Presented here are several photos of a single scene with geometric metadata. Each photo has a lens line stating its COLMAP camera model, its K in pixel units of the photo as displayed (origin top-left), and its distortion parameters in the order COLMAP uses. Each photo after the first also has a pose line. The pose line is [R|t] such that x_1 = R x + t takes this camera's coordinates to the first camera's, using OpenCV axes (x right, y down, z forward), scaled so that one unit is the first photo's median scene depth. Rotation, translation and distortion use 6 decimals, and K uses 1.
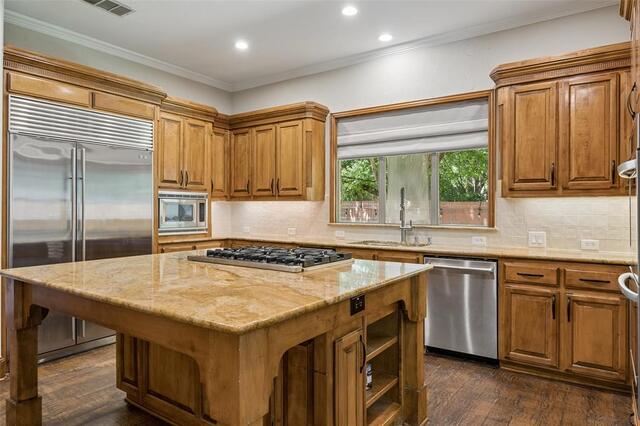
lens RADIAL K [[433.3, 0, 320.1], [0, 433.3, 212.8], [0, 0, 1]] dist [0.011613, -0.005908]
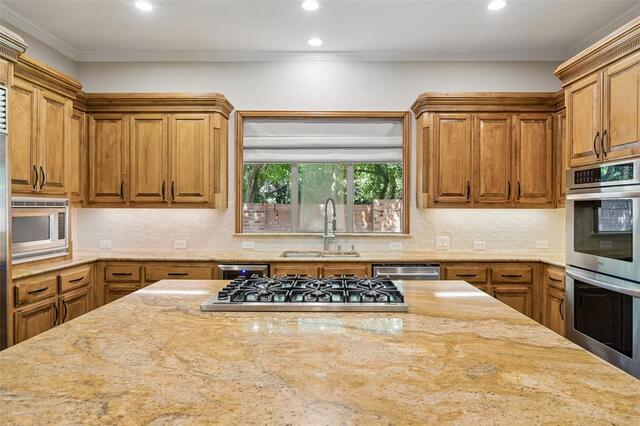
lens RADIAL K [[391.7, 0, 320.8], [0, 391.7, 210.3], [0, 0, 1]] dist [-0.001634, 0.000822]
pose [[0.810923, -0.010596, 0.585058, -0.315045], [0.004311, 0.999917, 0.012133, -0.033717], [-0.585138, -0.007317, 0.810901, 0.250231]]
